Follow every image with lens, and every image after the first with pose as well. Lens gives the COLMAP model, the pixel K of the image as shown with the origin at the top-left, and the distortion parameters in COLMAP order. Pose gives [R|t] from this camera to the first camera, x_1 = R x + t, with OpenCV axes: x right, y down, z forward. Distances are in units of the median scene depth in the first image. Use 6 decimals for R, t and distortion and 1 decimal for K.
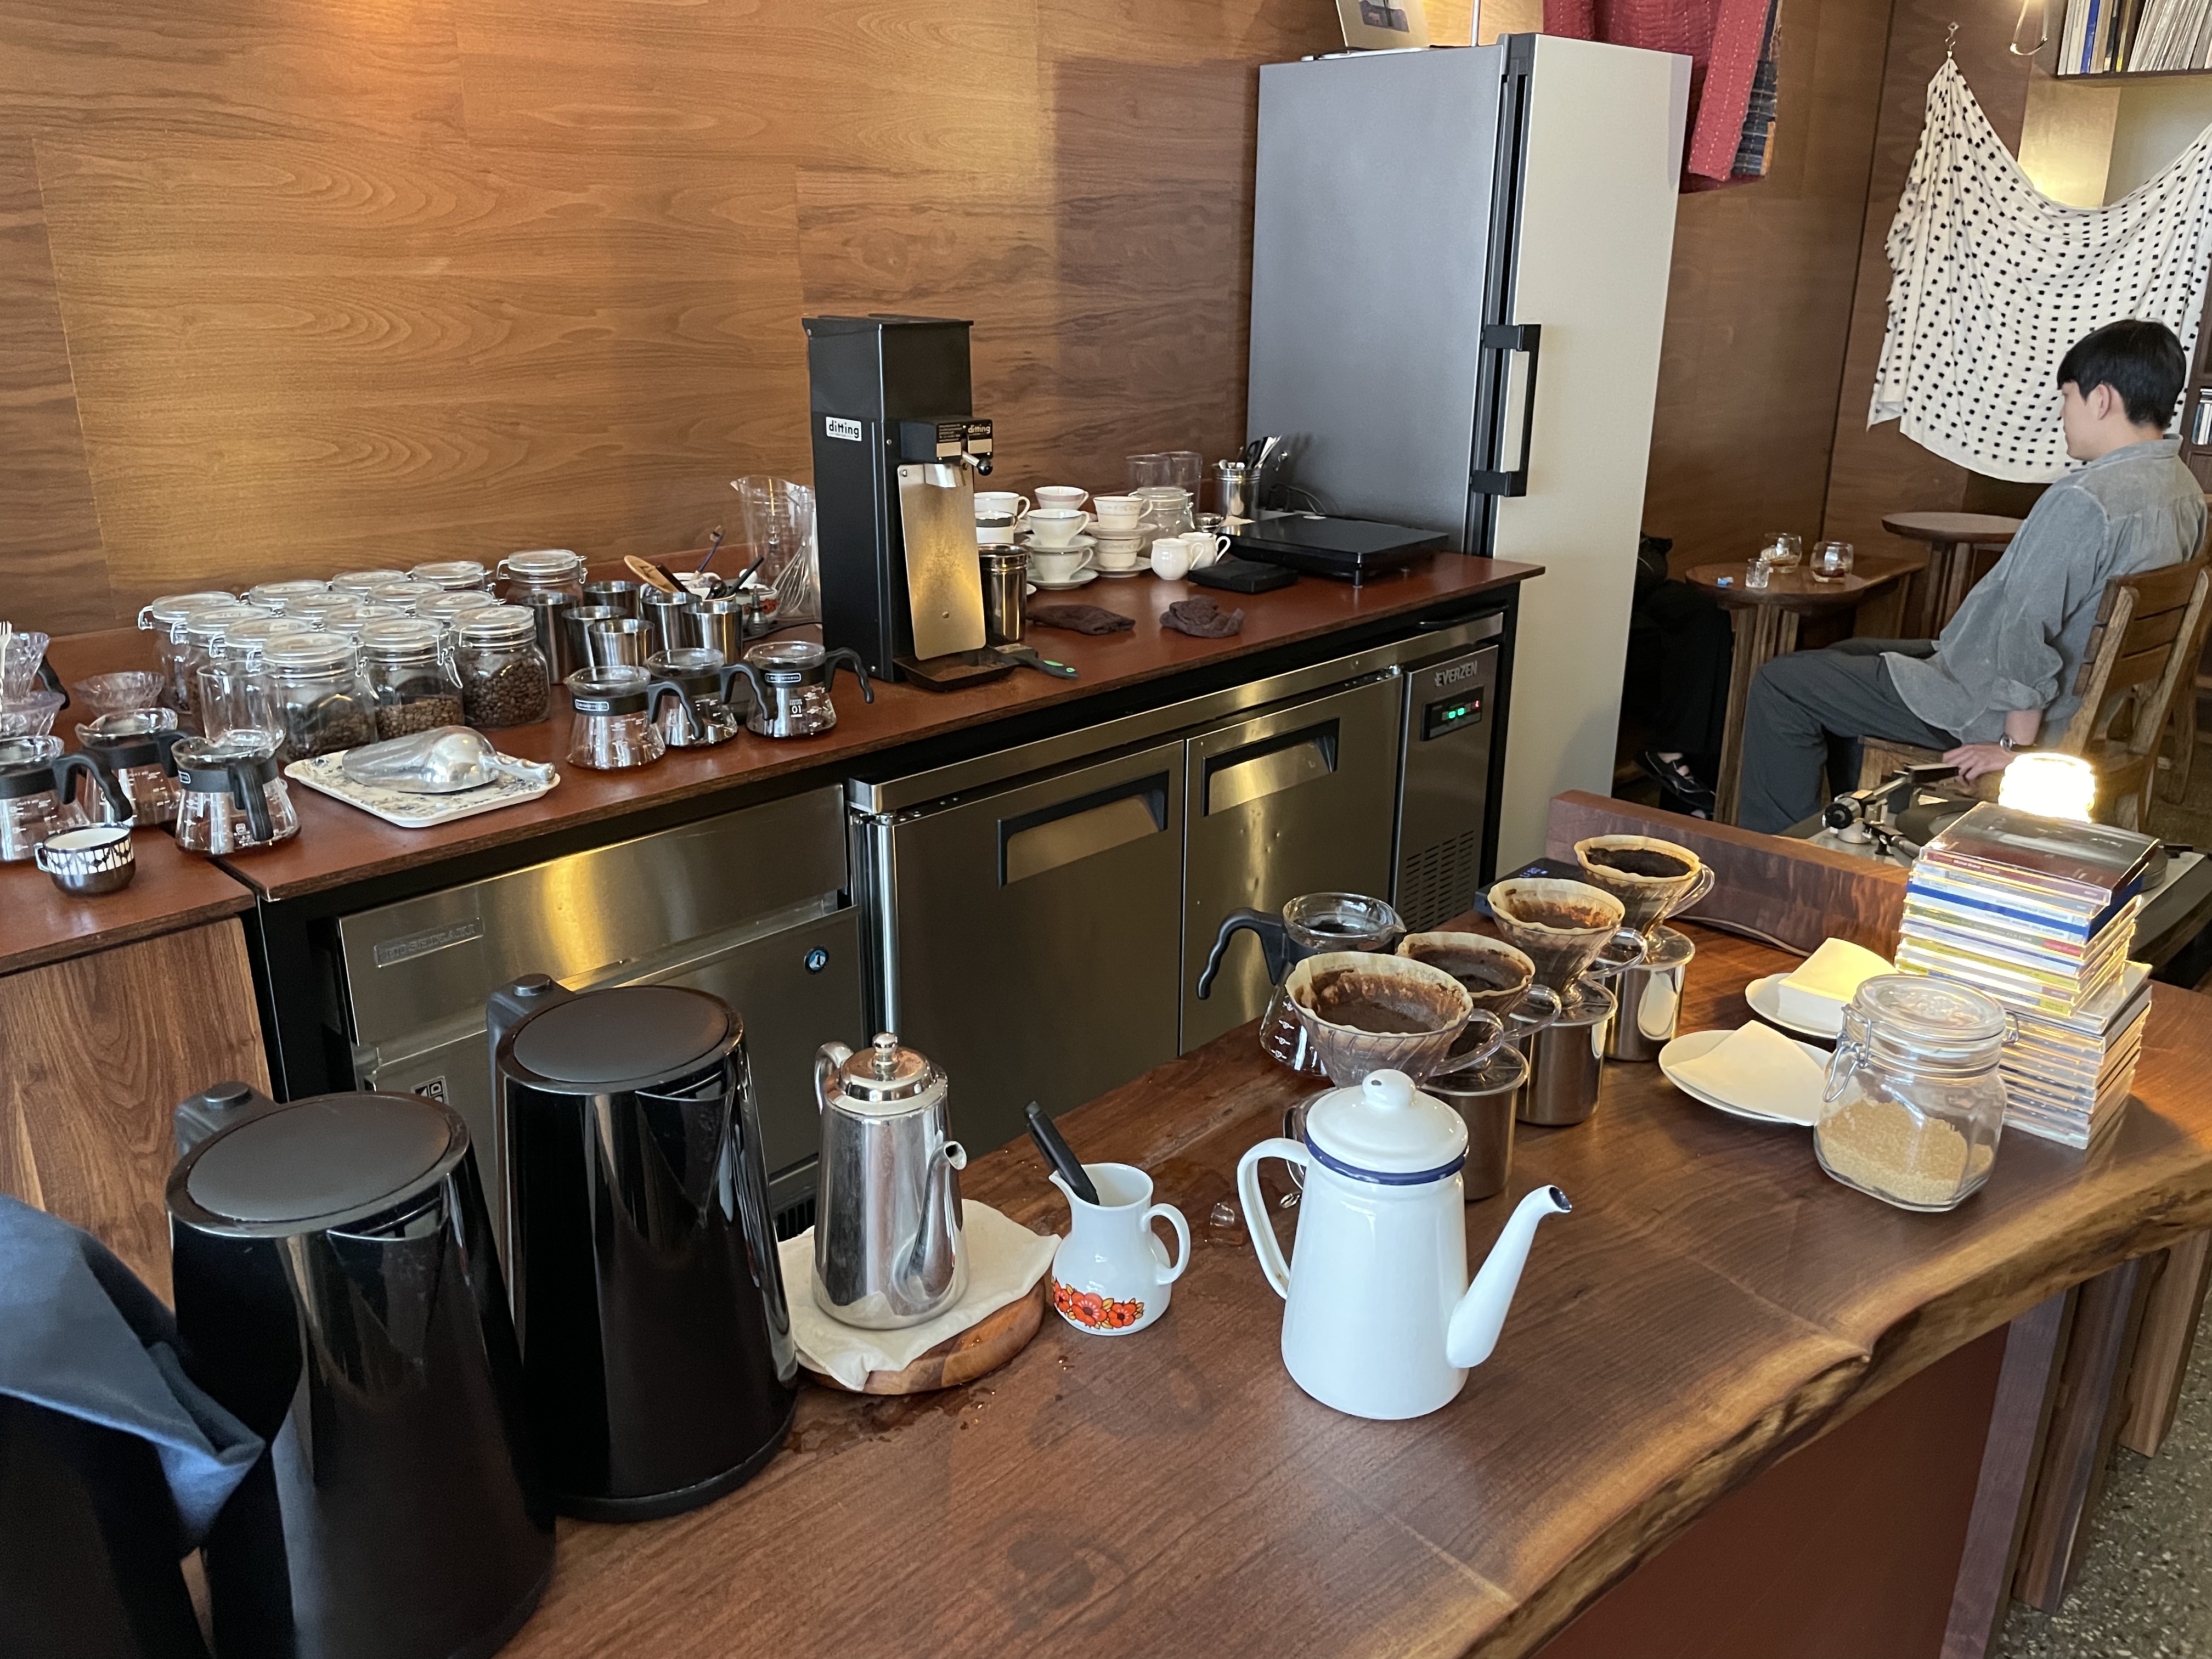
lens RADIAL K [[1658.6, 0, 1106.0], [0, 1658.6, 829.5], [0, 0, 1]] dist [0.036950, -0.000170]
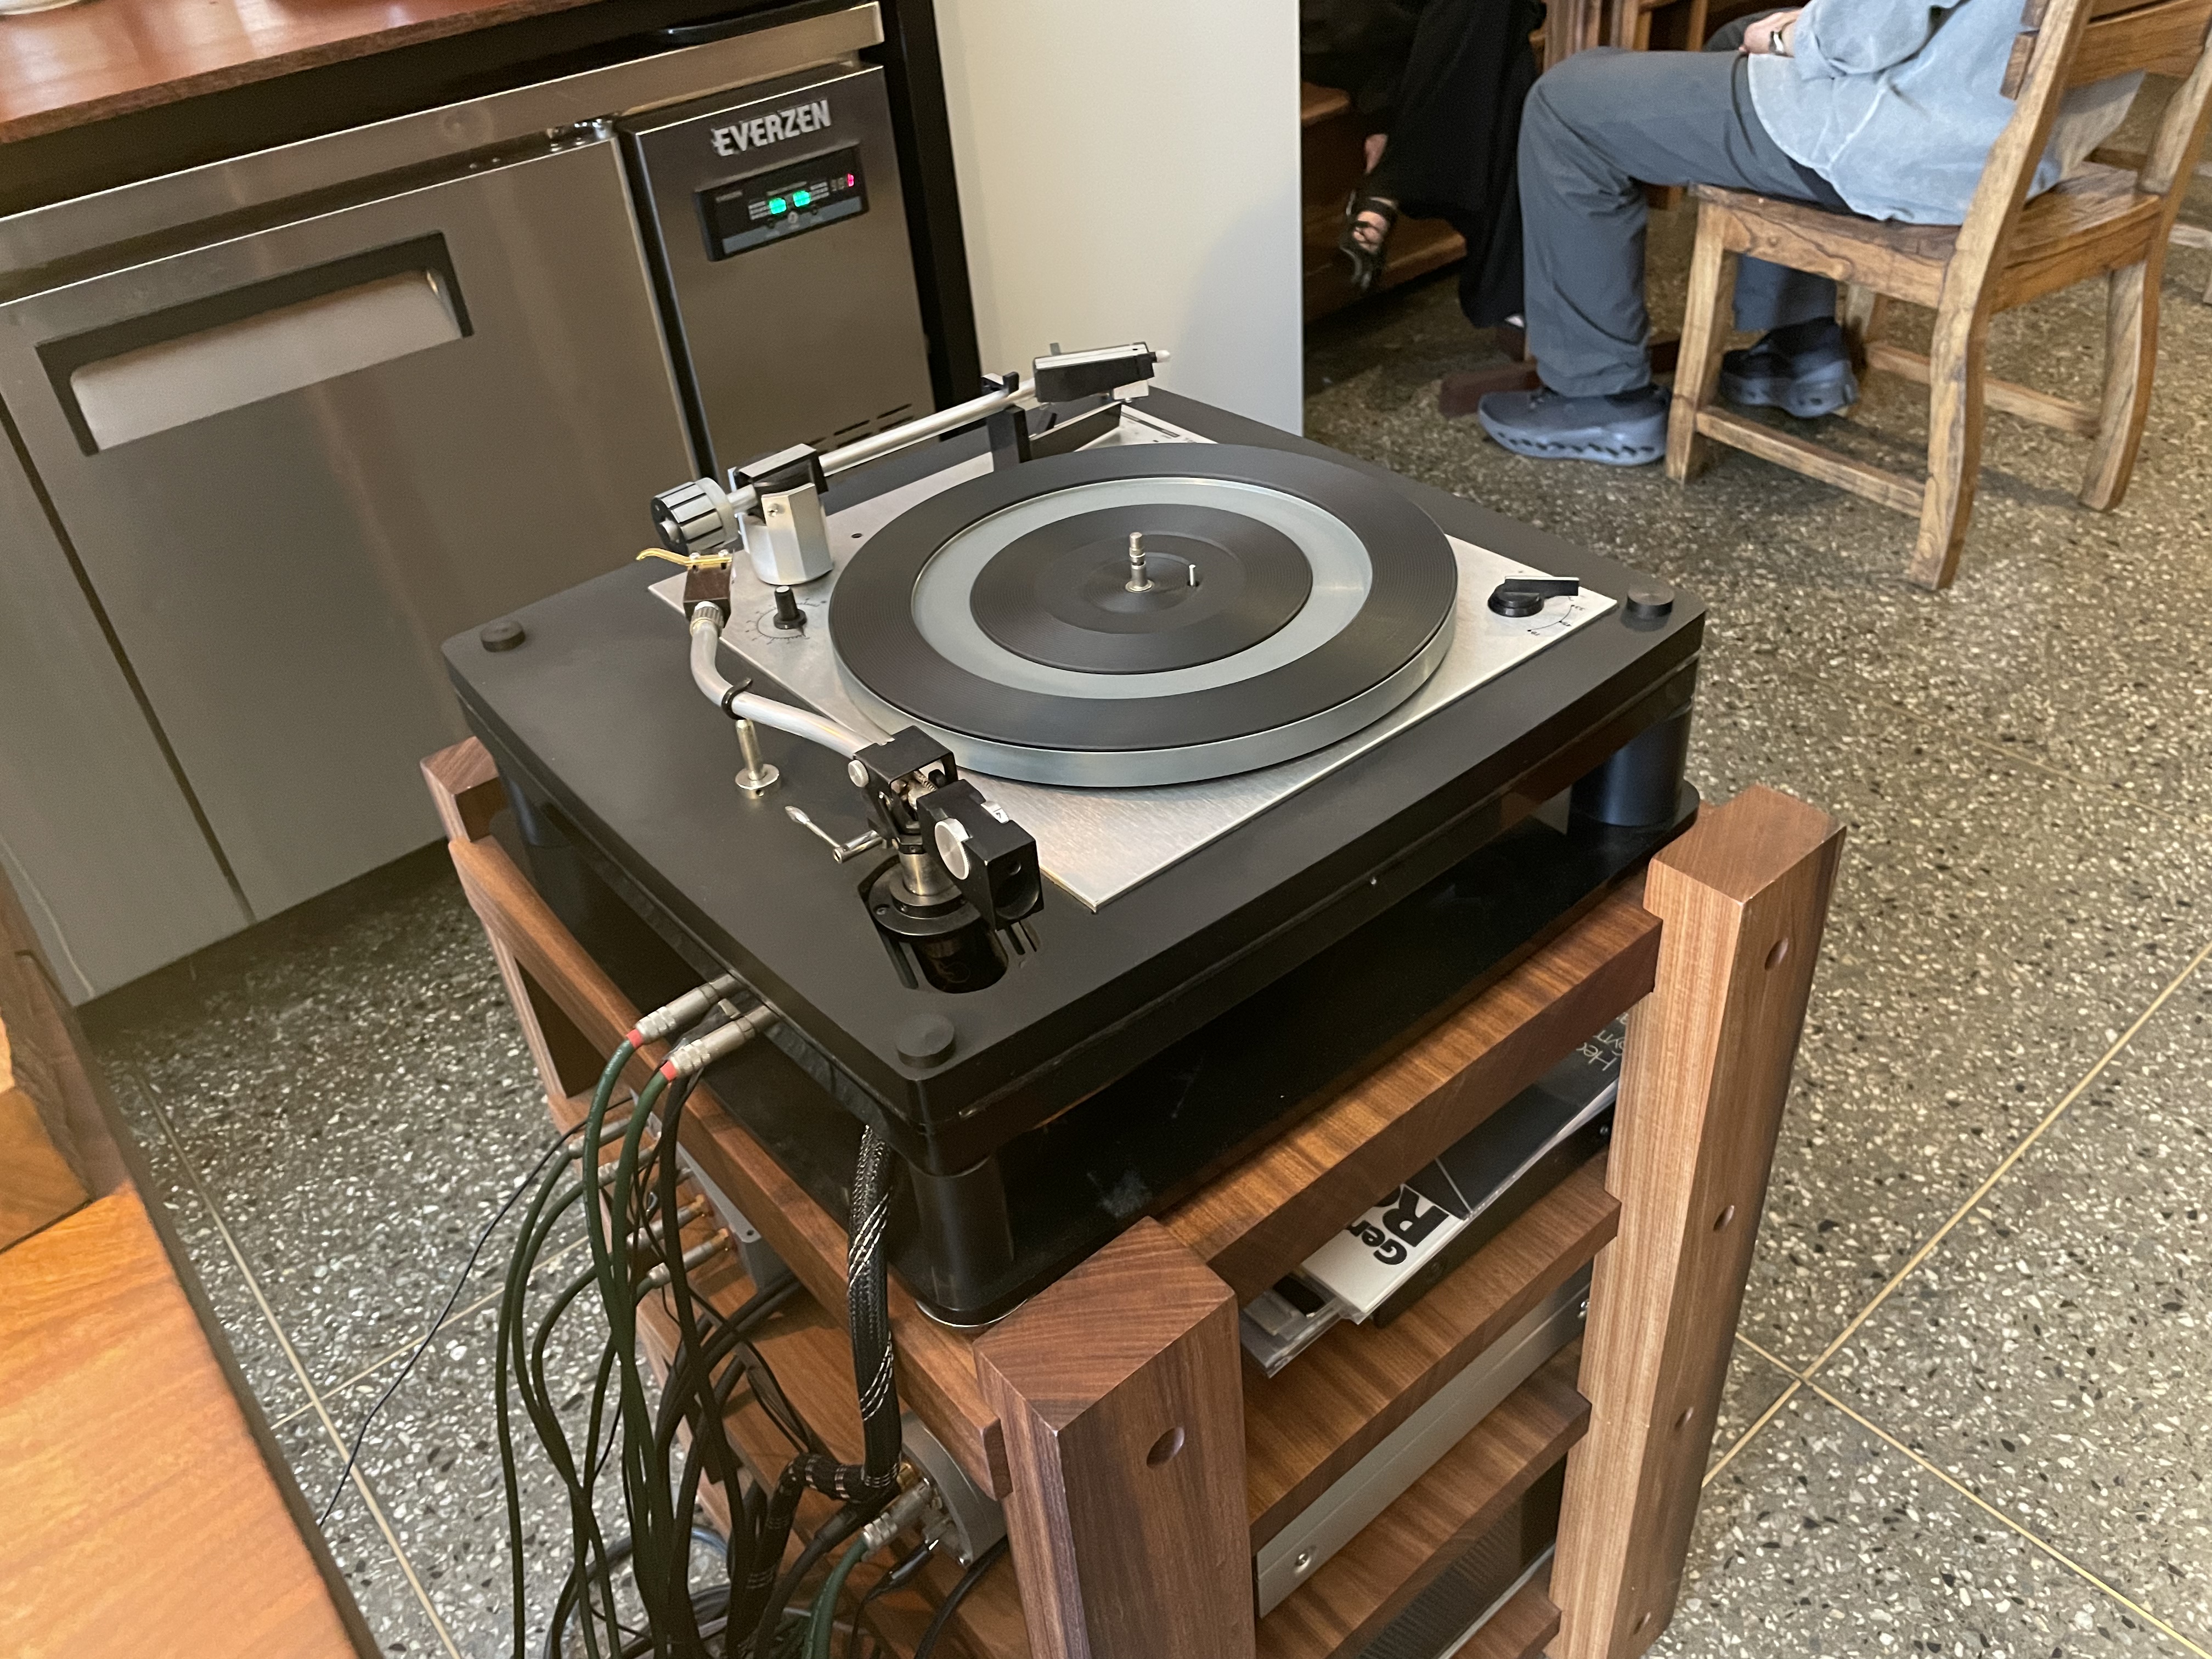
lens RADIAL K [[1729.1, 0, 1106.0], [0, 1729.1, 829.5], [0, 0, 1]] dist [0.005152, -0.000068]
pose [[0.994465, -0.017651, -0.103576, 0.367160], [0.047948, 0.953397, 0.297885, -0.036287], [0.093491, -0.301203, 0.948966, 0.383702]]
